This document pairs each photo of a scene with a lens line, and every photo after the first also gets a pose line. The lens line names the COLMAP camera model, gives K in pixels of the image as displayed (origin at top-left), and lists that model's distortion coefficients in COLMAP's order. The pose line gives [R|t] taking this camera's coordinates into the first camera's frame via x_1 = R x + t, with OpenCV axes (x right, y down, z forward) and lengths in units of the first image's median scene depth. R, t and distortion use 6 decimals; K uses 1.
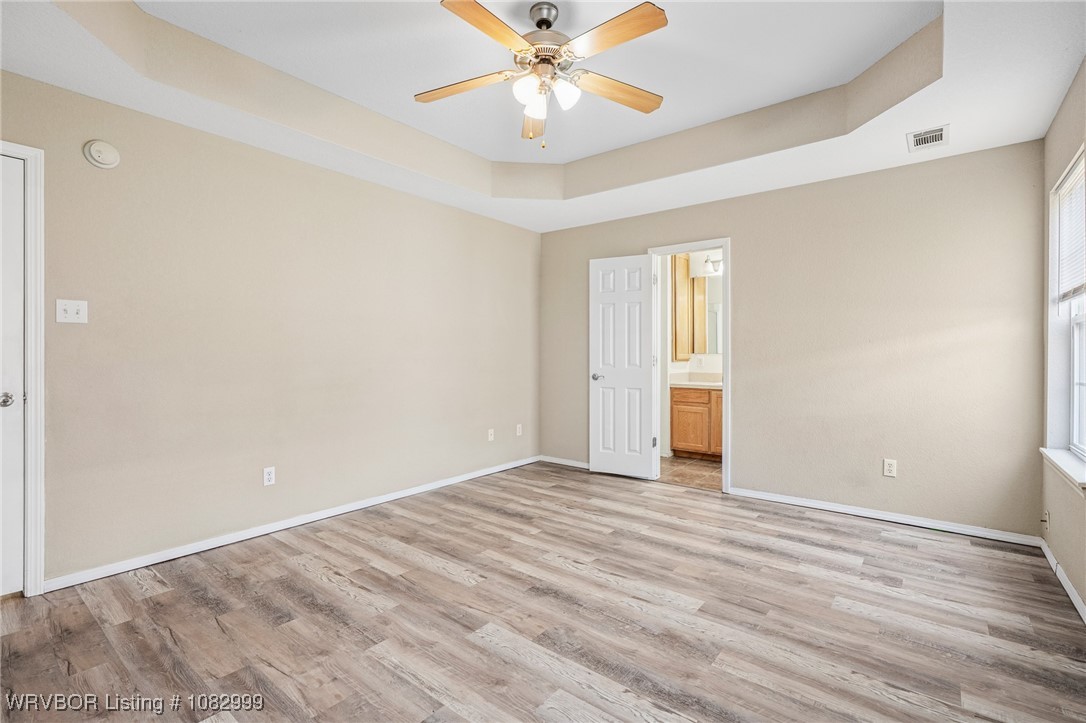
lens RADIAL K [[496.3, 0, 535.0], [0, 496.3, 351.7], [0, 0, 1]] dist [-0.008981, 0.002009]
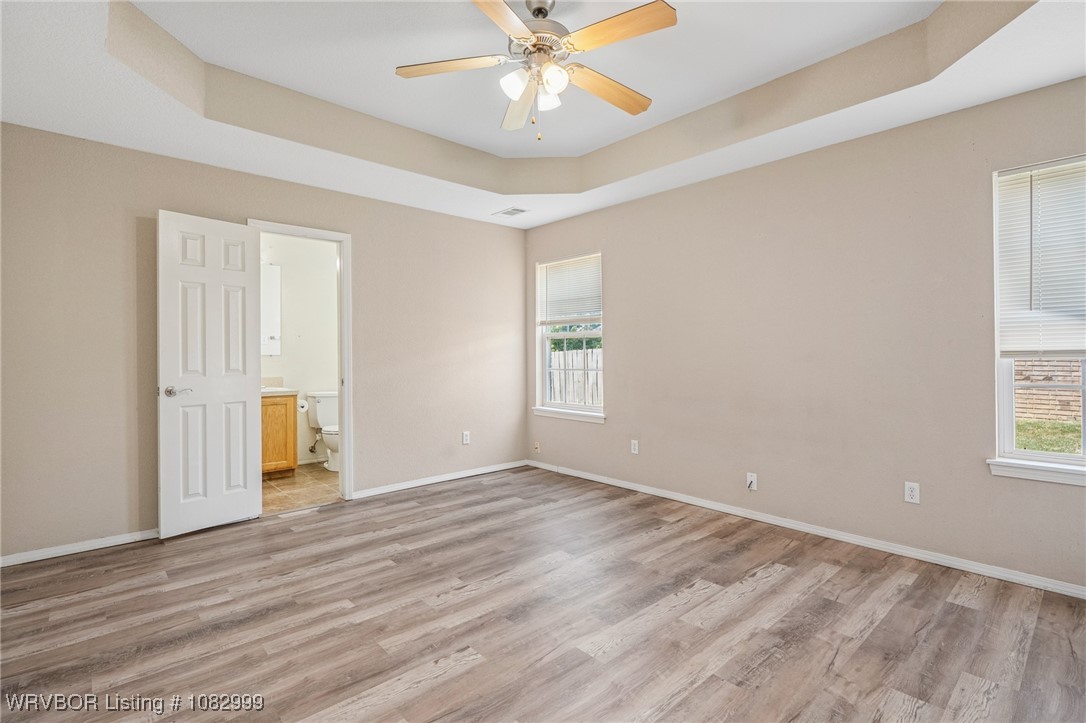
lens RADIAL K [[517.0, 0, 541.2], [0, 517.0, 362.2], [0, 0, 1]] dist [-0.012752, 0.002489]
pose [[0.149363, -0.019154, 0.988597, -0.738424], [0.001899, 0.999816, 0.019084, -0.000222], [-0.988781, -0.000973, 0.149372, 0.657748]]
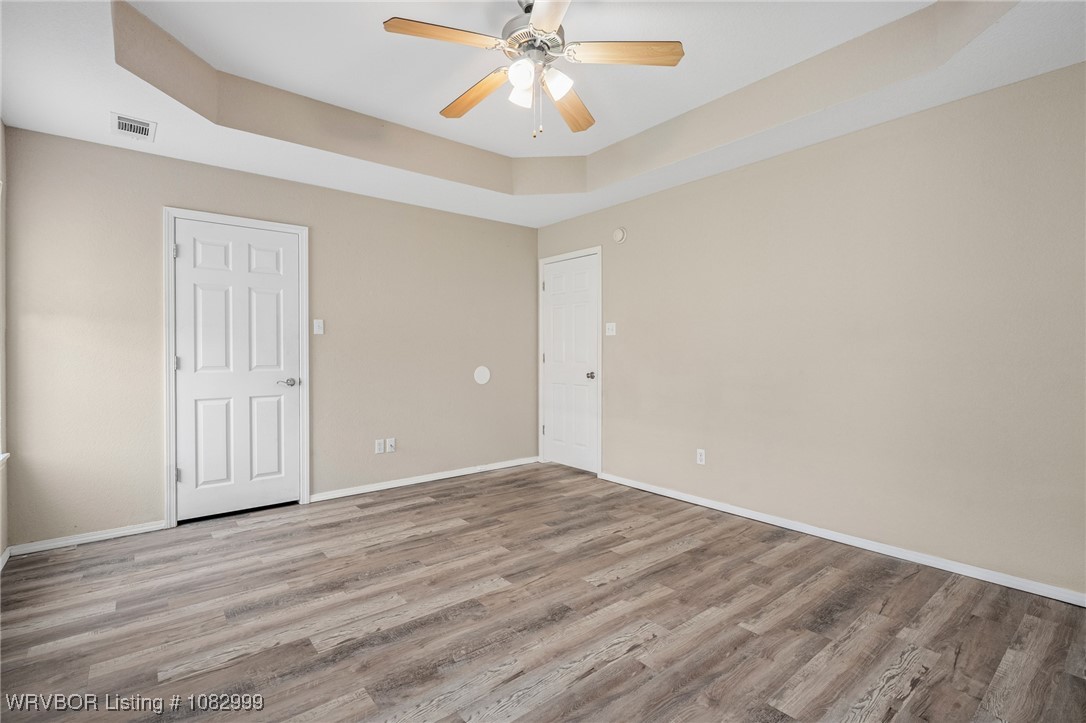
lens RADIAL K [[496.3, 0, 546.0], [0, 496.3, 356.6], [0, 0, 1]] dist [-0.008981, 0.002009]
pose [[-0.195962, 0.006770, -0.980588, 0.733156], [0.004248, 0.999973, 0.006055, 0.005588], [0.980602, -0.002979, -0.195985, 0.932230]]
